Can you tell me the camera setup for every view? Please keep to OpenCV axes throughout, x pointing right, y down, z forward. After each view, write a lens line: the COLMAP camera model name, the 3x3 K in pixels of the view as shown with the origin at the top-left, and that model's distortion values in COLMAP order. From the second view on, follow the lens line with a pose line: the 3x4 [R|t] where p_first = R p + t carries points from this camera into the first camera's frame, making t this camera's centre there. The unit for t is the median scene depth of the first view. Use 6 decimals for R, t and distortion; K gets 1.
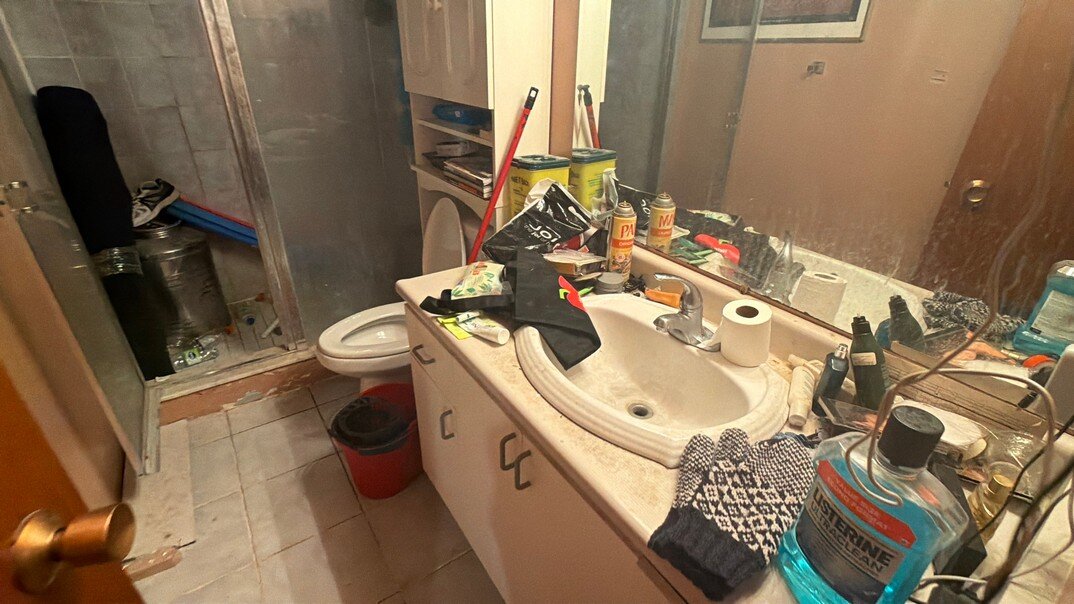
lens RADIAL K [[482.2, 0, 536.9], [0, 482.2, 304.0], [0, 0, 1]] dist [0.002990, -0.000275]
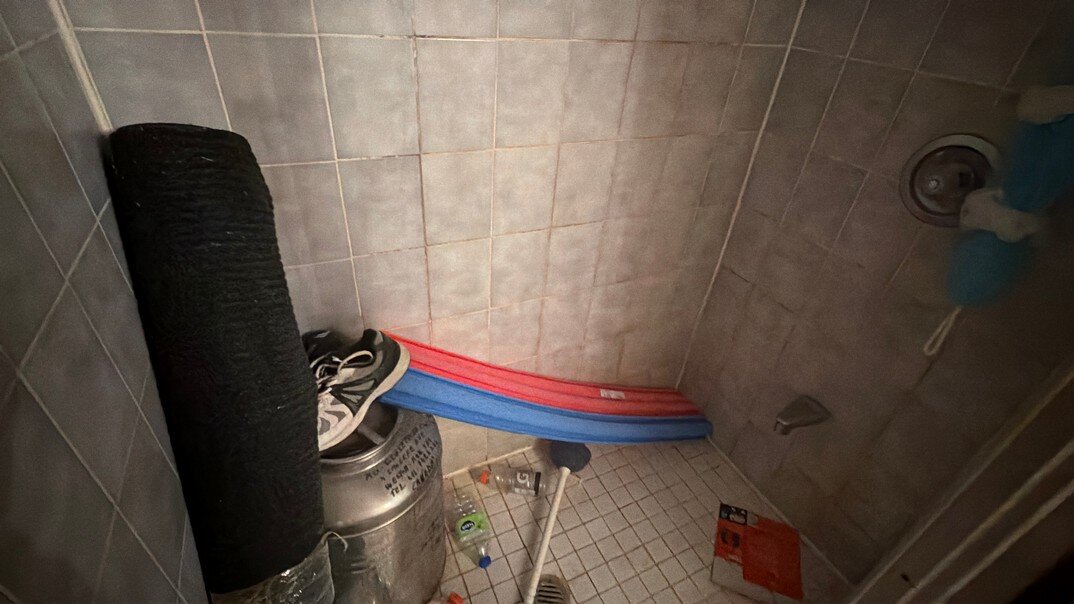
lens RADIAL K [[482.2, 0, 536.0], [0, 482.2, 299.7], [0, 0, 1]] dist [0.002990, -0.000275]
pose [[0.984616, 0.143869, -0.099162, -0.605569], [-0.131007, 0.983357, 0.125886, -0.363988], [0.115623, -0.110958, 0.987076, 0.601256]]
